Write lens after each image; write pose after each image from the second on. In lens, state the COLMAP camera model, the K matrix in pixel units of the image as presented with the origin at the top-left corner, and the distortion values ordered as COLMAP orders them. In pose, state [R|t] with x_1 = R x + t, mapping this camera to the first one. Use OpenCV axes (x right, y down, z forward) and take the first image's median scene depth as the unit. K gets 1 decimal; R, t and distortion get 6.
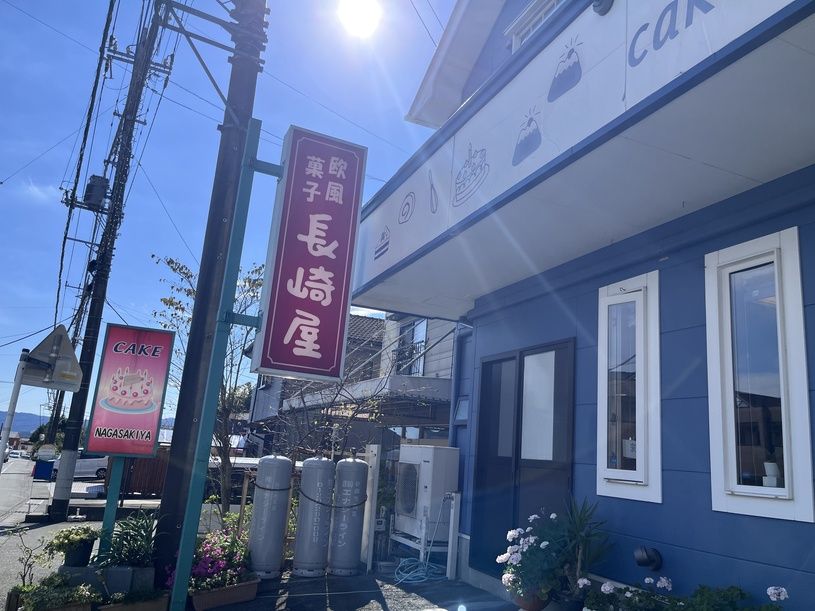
lens RADIAL K [[629.1, 0, 406.6], [0, 629.1, 303.7], [0, 0, 1]] dist [0.016139, -0.011926]
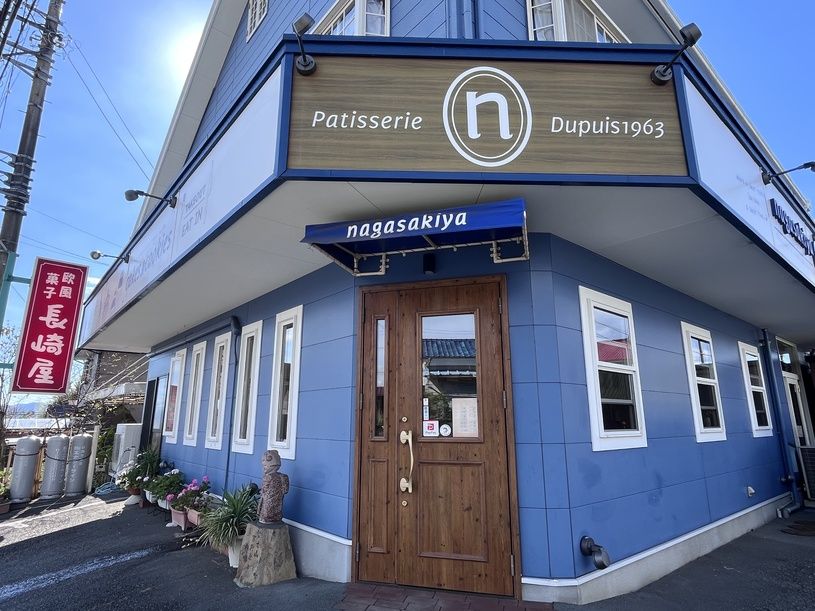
lens RADIAL K [[464.0, 0, 409.2], [0, 464.0, 309.1], [0, 0, 1]] dist [-0.005118, -0.000720]
pose [[0.937277, -0.004442, 0.348556, 0.368111], [0.000233, 0.999927, 0.012117, -0.147113], [-0.348585, -0.011276, 0.937209, -0.646864]]
